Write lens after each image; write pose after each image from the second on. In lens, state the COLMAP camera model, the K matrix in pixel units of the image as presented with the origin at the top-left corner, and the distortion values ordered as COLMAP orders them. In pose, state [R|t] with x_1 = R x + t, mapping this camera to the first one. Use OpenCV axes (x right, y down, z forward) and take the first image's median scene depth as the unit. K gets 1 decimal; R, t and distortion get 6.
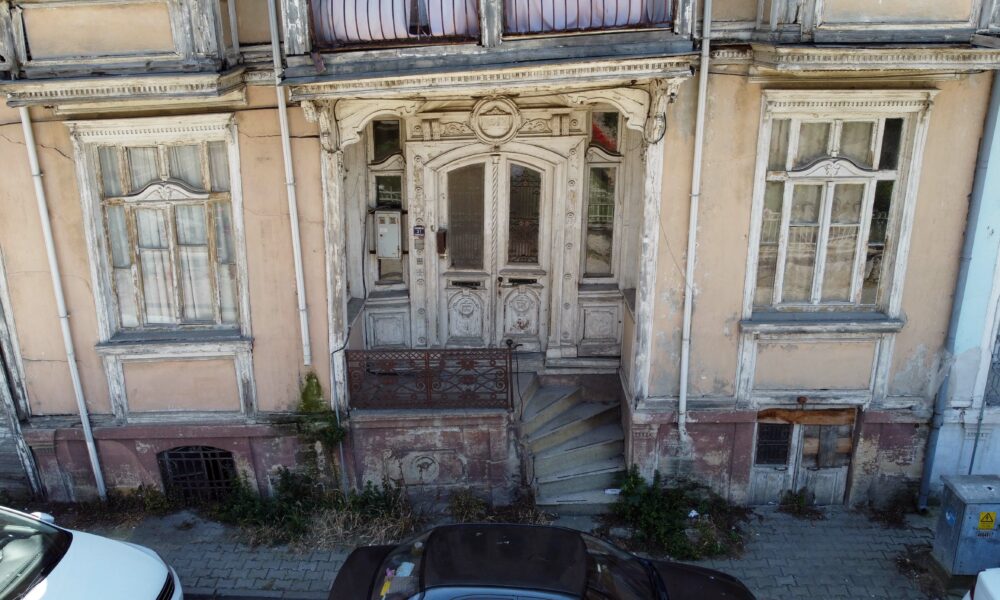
lens RADIAL K [[808.5, 0, 500.4], [0, 808.5, 302.0], [0, 0, 1]] dist [0.003719, -0.021120]
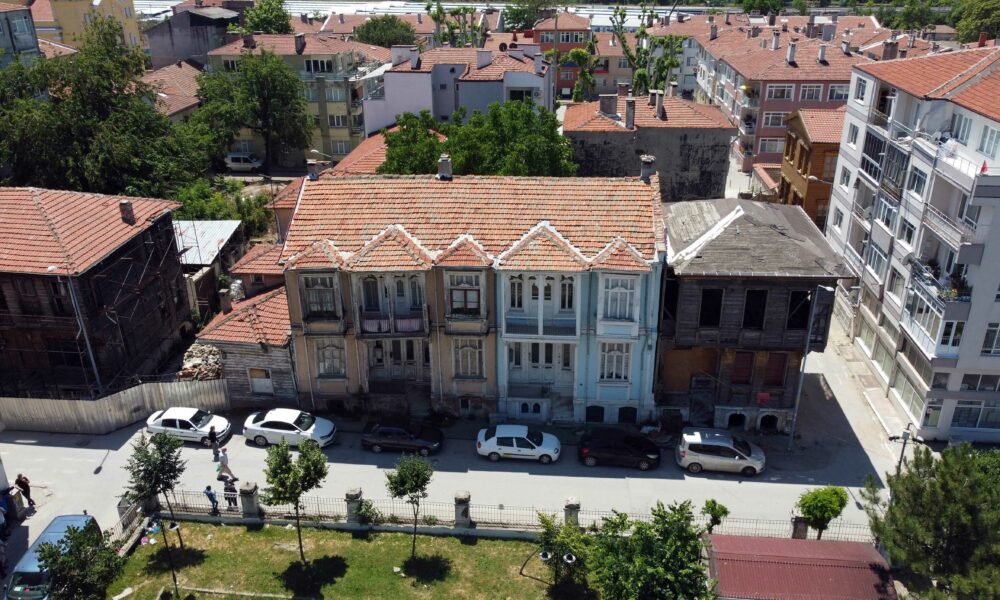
lens RADIAL K [[808.5, 0, 504.4], [0, 808.5, 304.0], [0, 0, 1]] dist [0.003719, -0.021120]
pose [[0.997872, 0.026842, -0.059428, 0.831948], [-0.020840, 0.994829, 0.099402, -0.836495], [0.061788, -0.097952, 0.993271, -3.434729]]
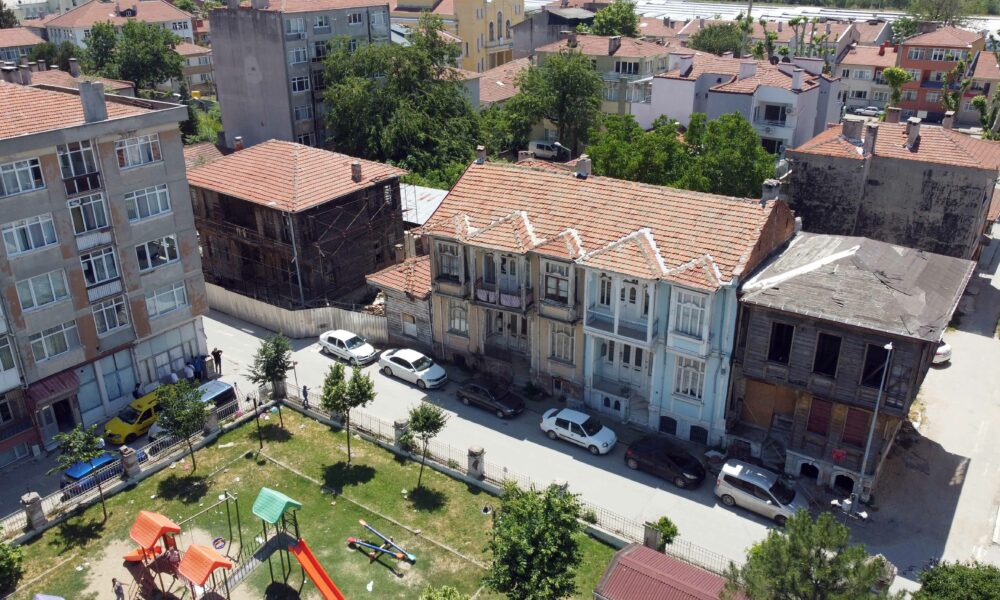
lens RADIAL K [[808.5, 0, 502.1], [0, 808.5, 307.6], [0, 0, 1]] dist [0.003719, -0.021120]
pose [[0.835201, 0.223343, -0.502550, 2.445356], [-0.171014, 0.973991, 0.148648, -0.952237], [0.522679, -0.038208, 0.851673, -3.332774]]
